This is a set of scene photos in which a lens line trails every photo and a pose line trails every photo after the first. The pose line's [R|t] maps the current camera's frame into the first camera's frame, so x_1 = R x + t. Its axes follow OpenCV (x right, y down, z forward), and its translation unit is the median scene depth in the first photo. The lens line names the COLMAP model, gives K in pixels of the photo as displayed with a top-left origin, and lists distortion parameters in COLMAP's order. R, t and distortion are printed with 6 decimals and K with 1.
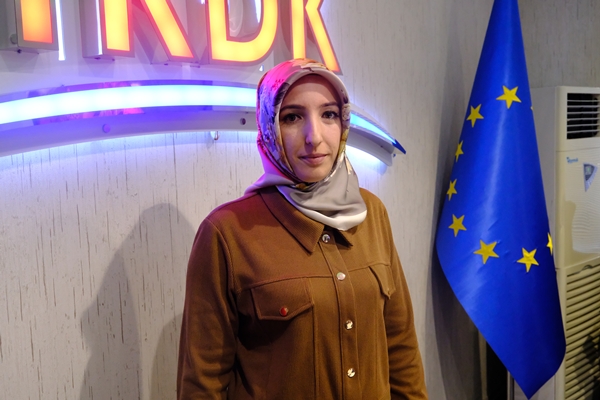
lens RADIAL K [[647.9, 0, 303.3], [0, 647.9, 201.1], [0, 0, 1]] dist [-0.000702, 0.000000]
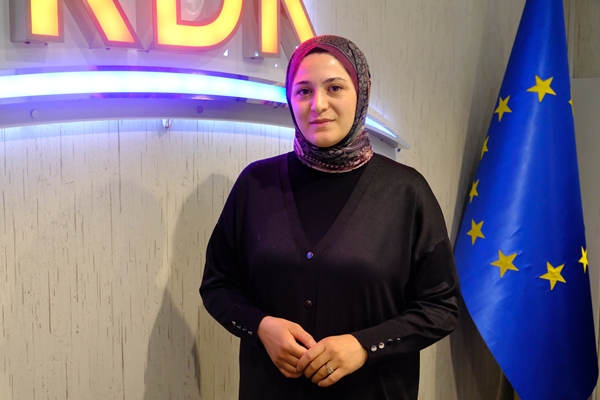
lens RADIAL K [[744.0, 0, 296.4], [0, 744.0, 197.3], [0, 0, 1]] dist [0.016076, 0.000000]
pose [[0.991500, 0.051860, -0.119321, 0.178118], [-0.050693, 0.998632, 0.012797, -0.016171], [0.119822, -0.006639, 0.992773, -0.058374]]
